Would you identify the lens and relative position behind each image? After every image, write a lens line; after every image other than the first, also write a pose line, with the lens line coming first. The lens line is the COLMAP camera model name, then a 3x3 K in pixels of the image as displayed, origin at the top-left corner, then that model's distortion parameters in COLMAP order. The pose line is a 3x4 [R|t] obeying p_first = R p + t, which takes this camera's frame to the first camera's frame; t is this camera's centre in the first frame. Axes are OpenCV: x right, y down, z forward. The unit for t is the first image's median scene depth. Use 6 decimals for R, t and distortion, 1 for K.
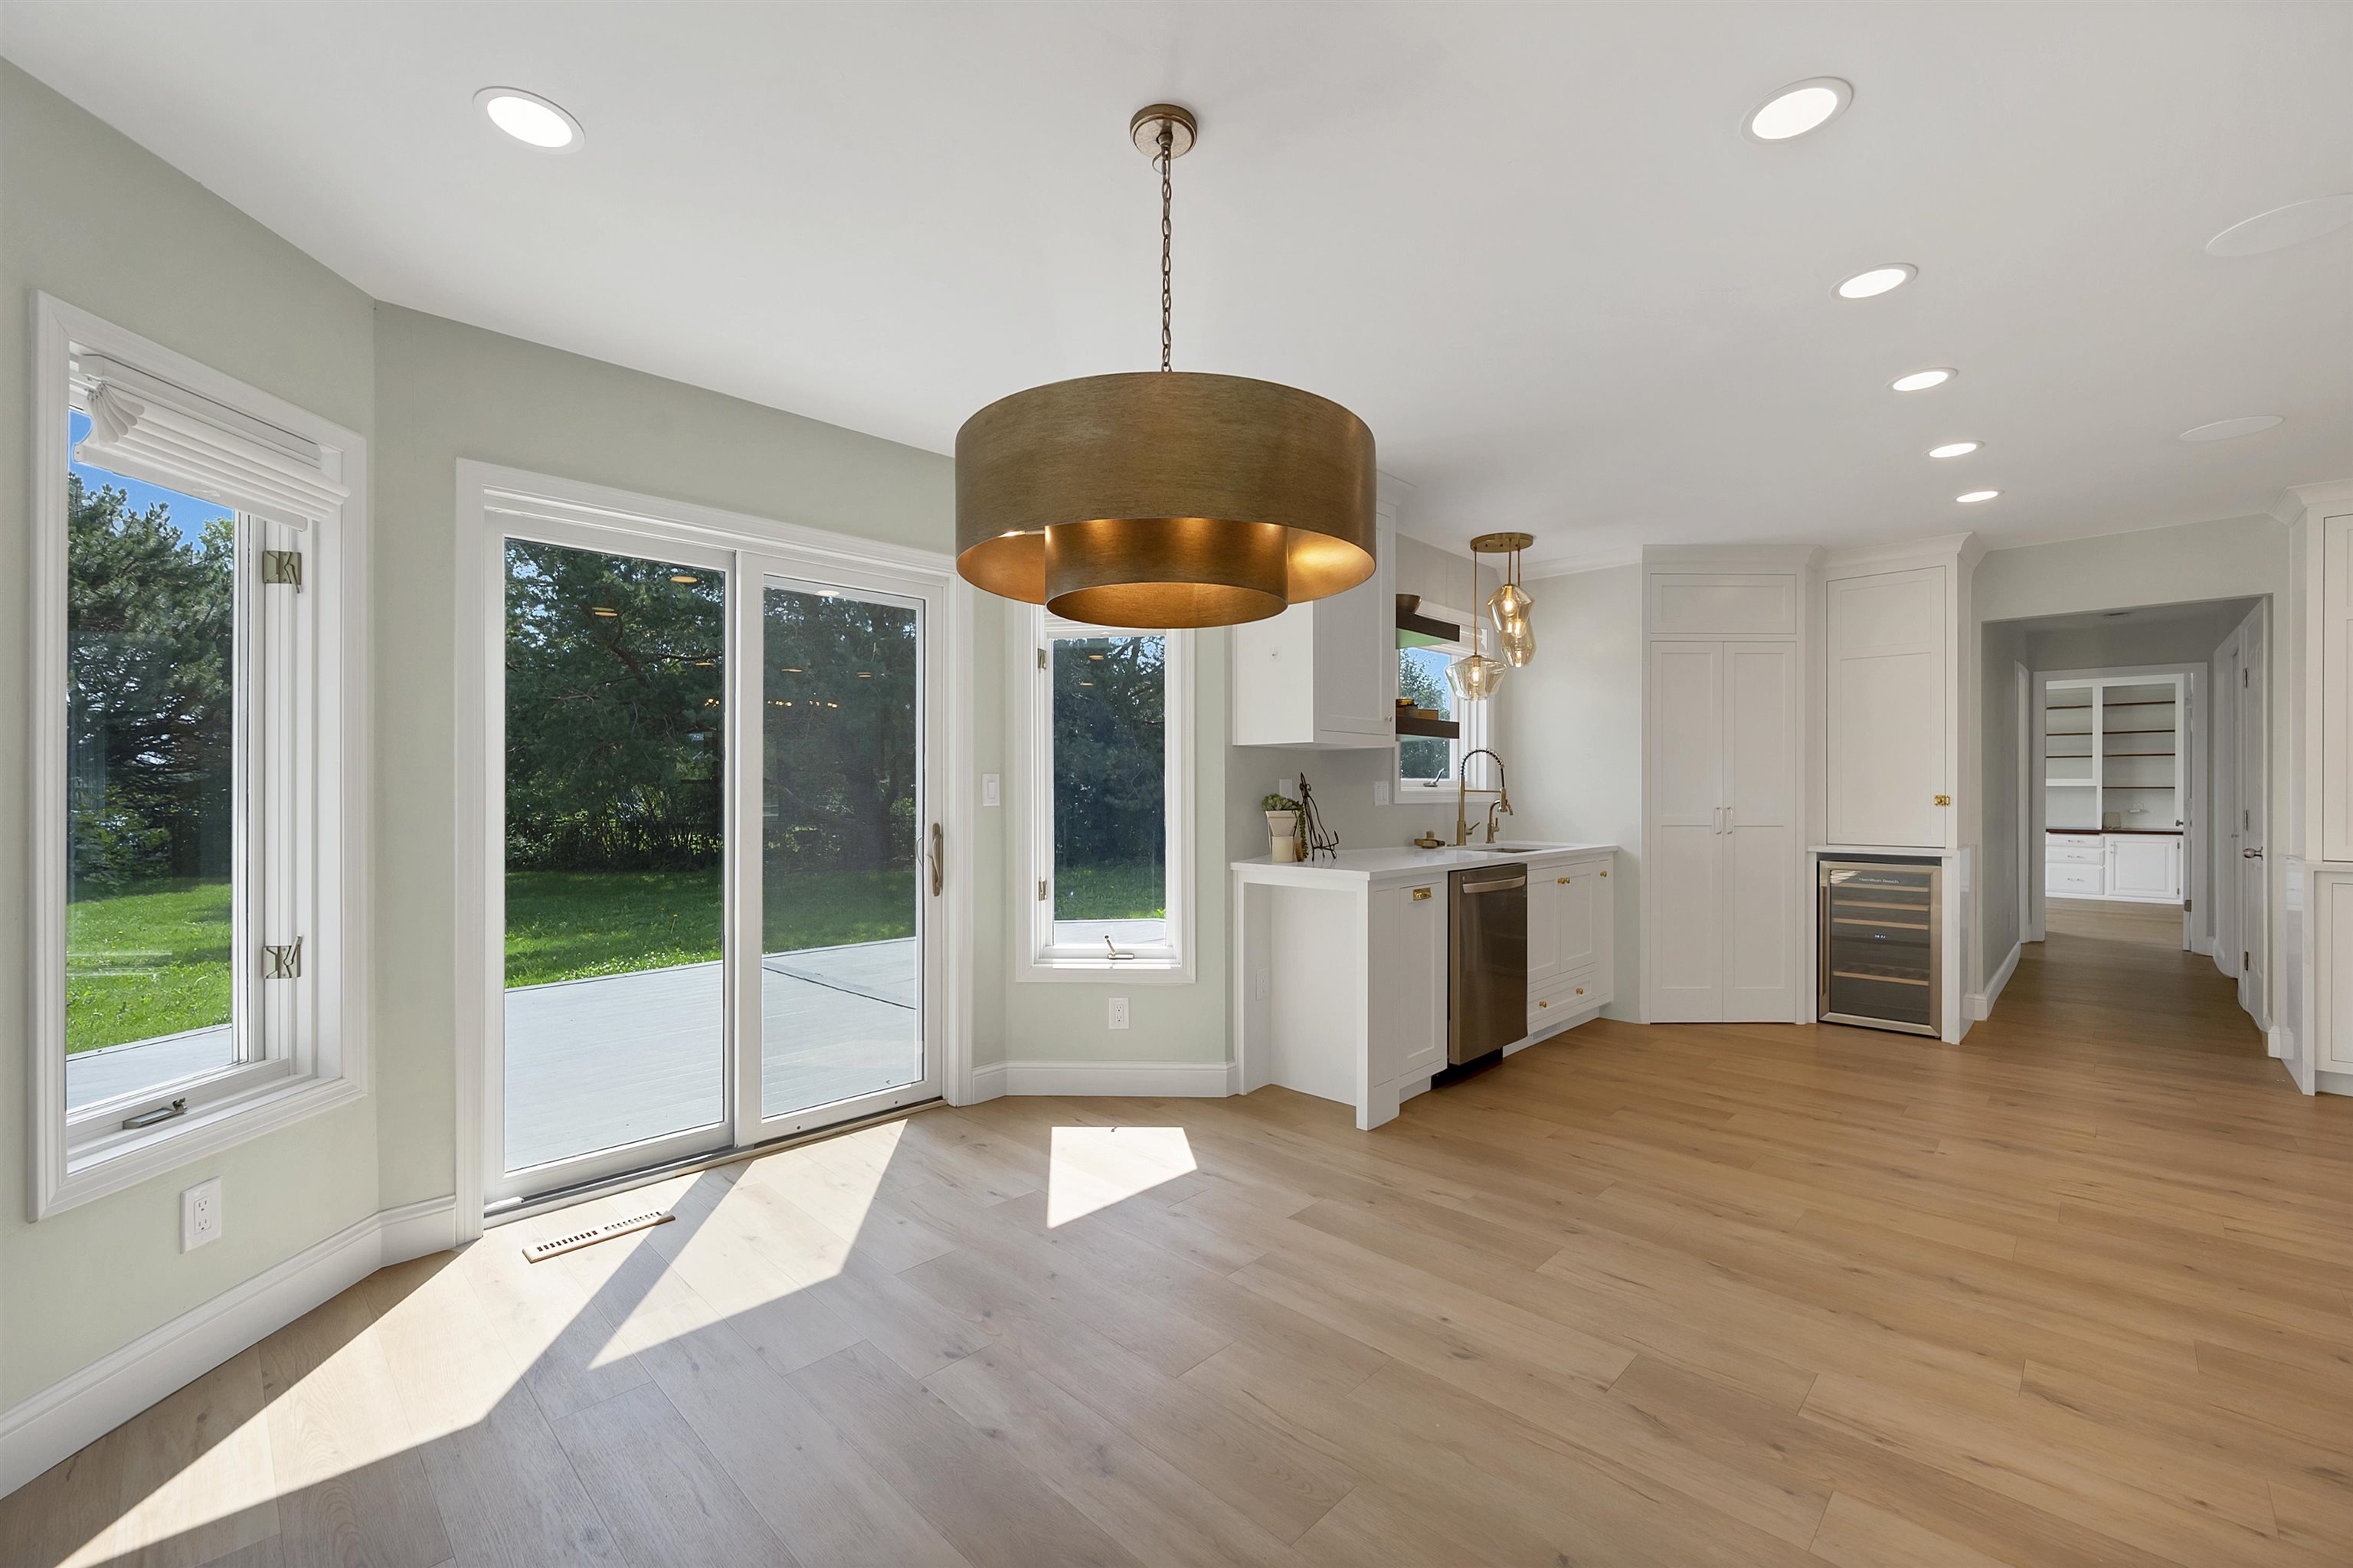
lens RADIAL K [[964.8, 0, 1179.1], [0, 964.8, 790.5], [0, 0, 1]] dist [-0.001417, -0.000063]
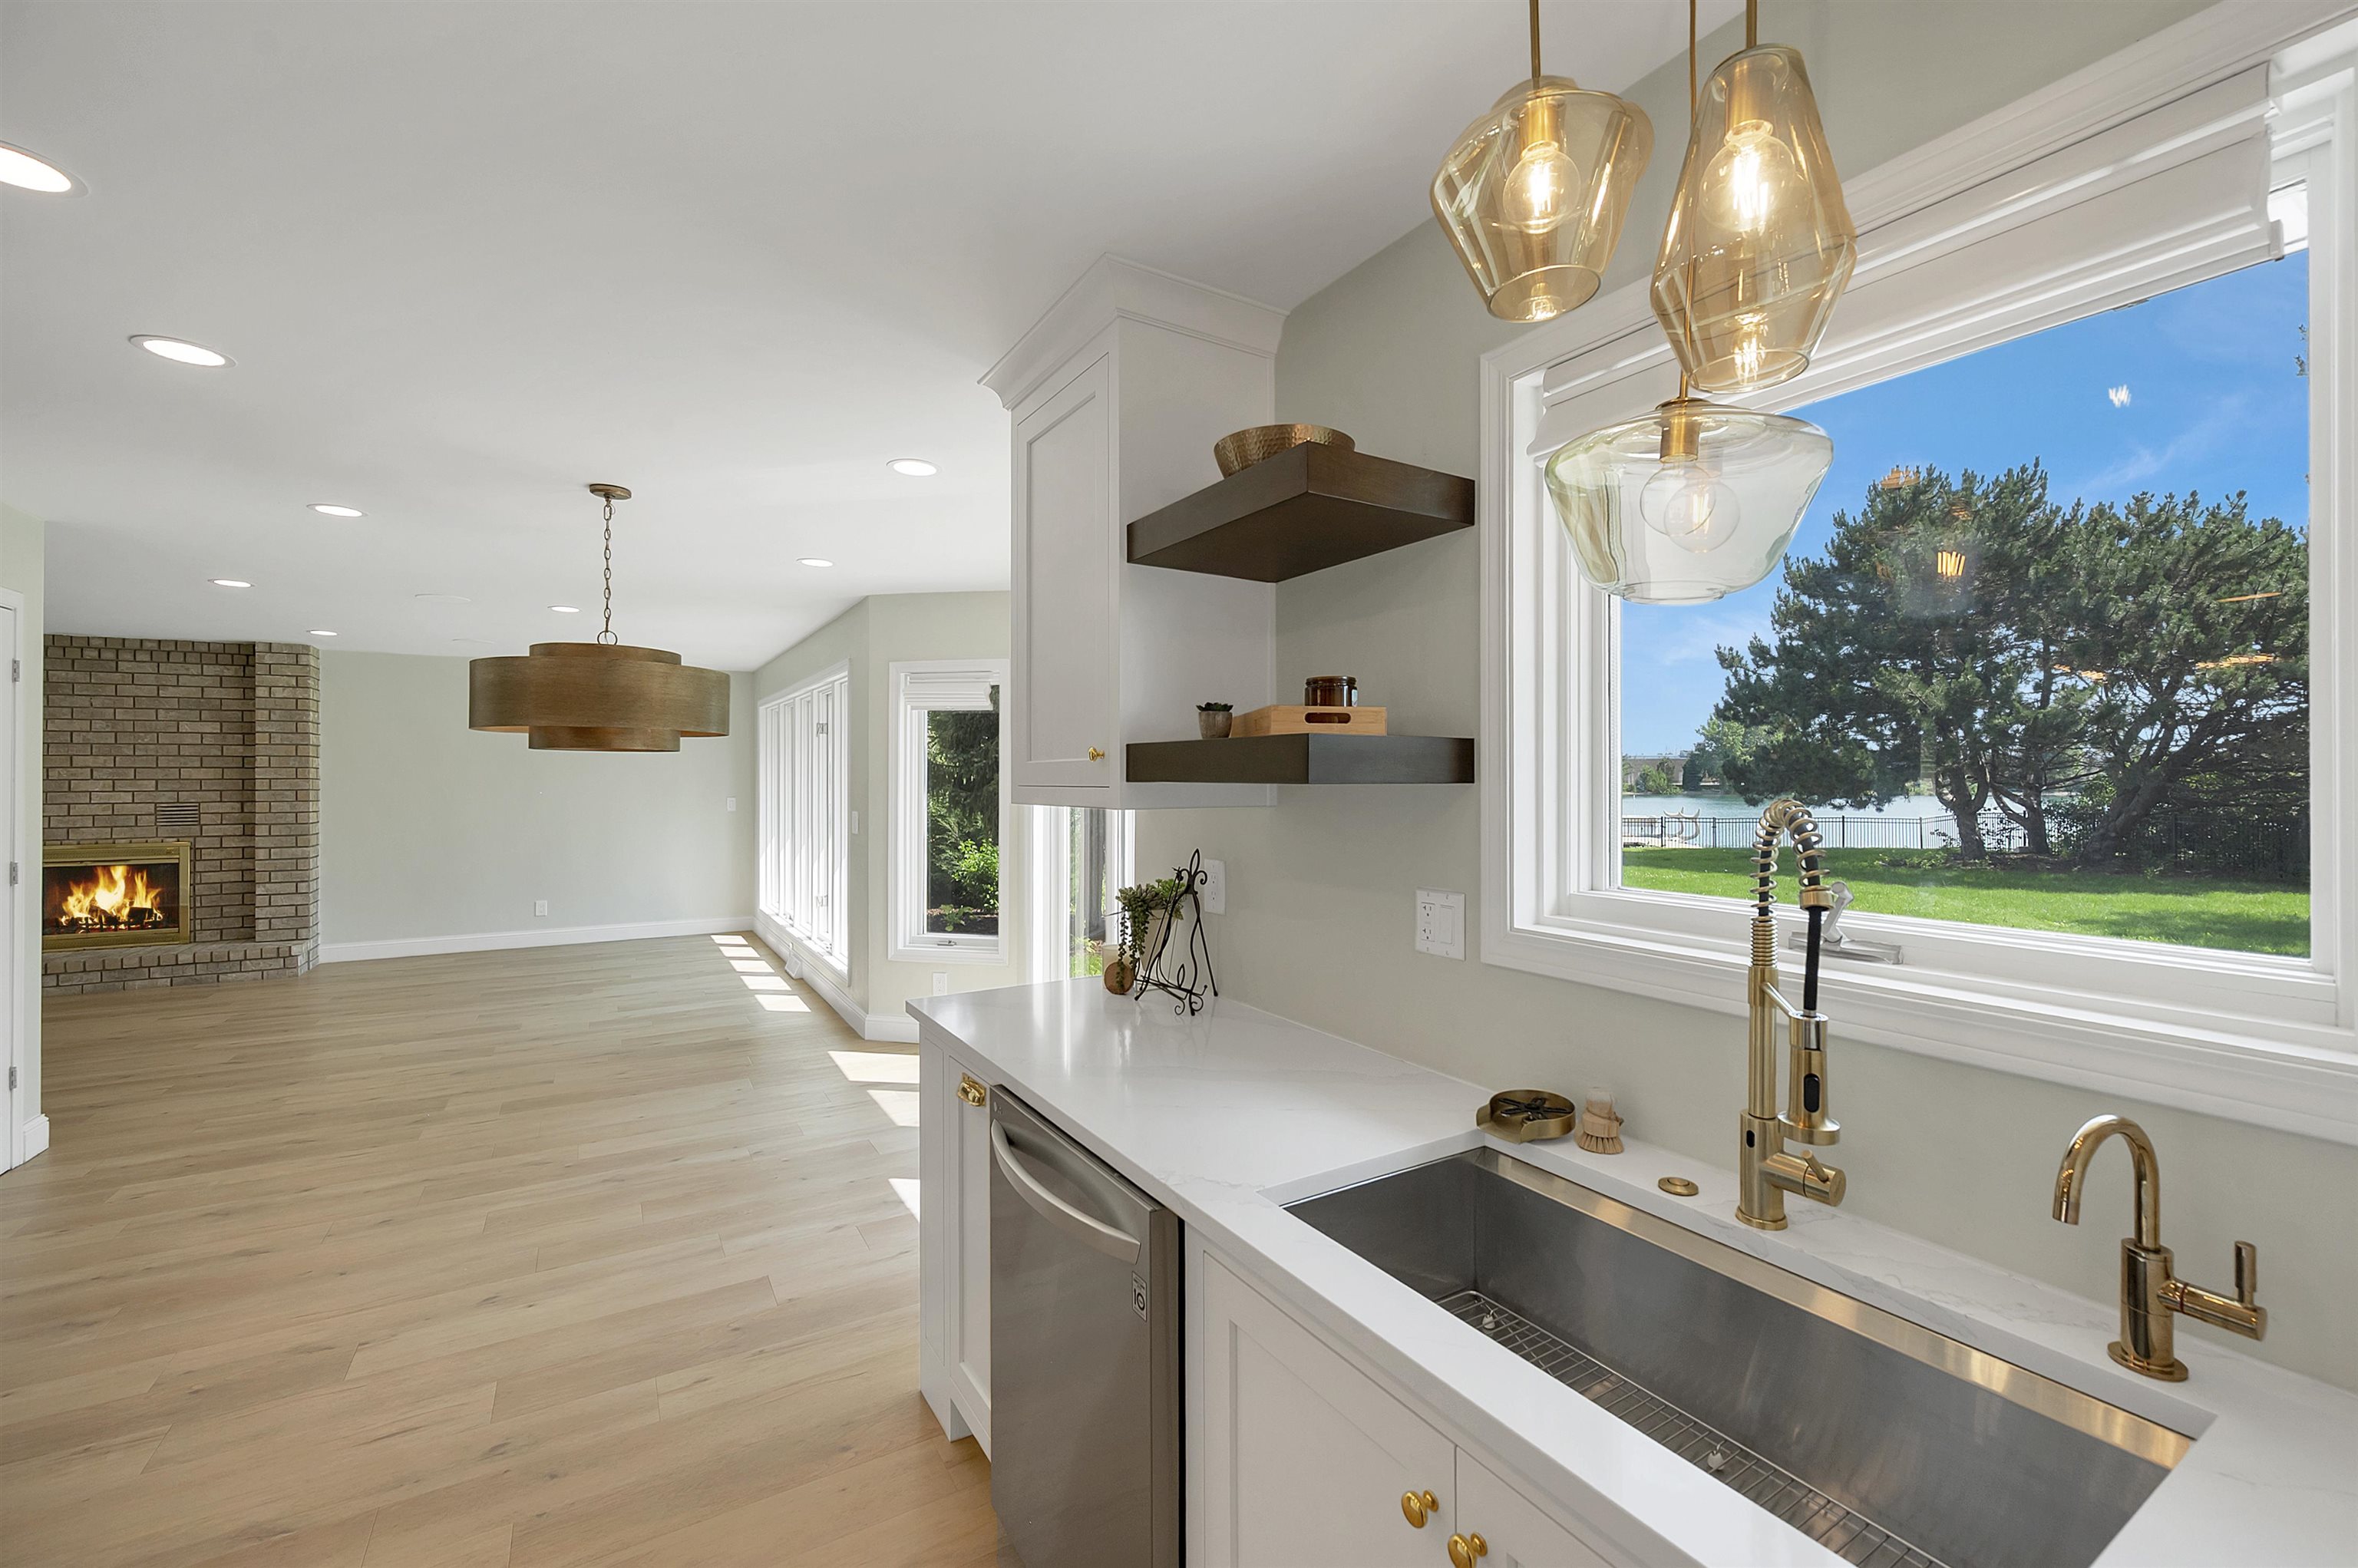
lens RADIAL K [[964.5, 0, 1188.6], [0, 964.5, 775.3], [0, 0, 1]] dist [0.000103, -0.000050]
pose [[-0.241995, -0.003384, -0.970272, 0.600367], [-0.000611, 0.999994, -0.003335, -0.053537], [0.970277, -0.000214, -0.241996, 1.005110]]
